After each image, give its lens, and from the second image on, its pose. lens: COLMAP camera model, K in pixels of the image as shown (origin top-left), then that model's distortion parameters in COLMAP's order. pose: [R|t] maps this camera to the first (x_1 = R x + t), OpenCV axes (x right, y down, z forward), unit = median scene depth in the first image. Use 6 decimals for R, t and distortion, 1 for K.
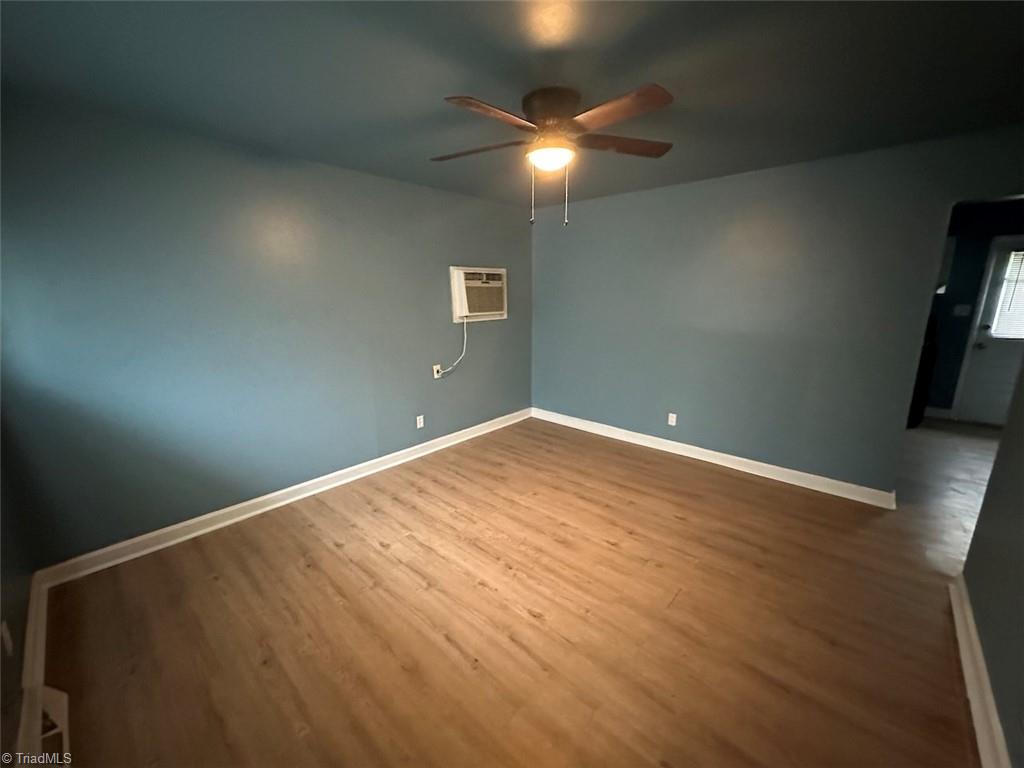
lens RADIAL K [[407.6, 0, 512.5], [0, 407.6, 385.1], [0, 0, 1]] dist [-0.000041, 0.000000]
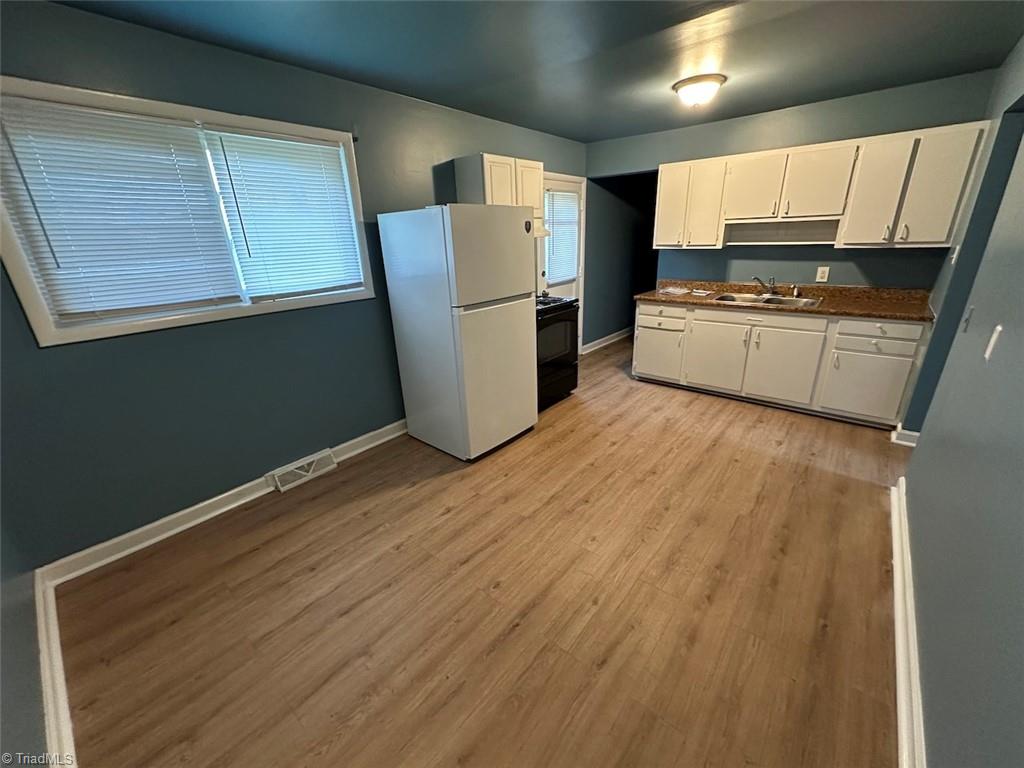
lens RADIAL K [[407.6, 0, 513.0], [0, 407.6, 384.4], [0, 0, 1]] dist [-0.000041, 0.000000]
pose [[-0.034447, -0.329462, 0.943540, -0.626922], [0.264073, 0.907546, 0.326535, -0.181793], [-0.963887, 0.260412, 0.055739, 0.750323]]
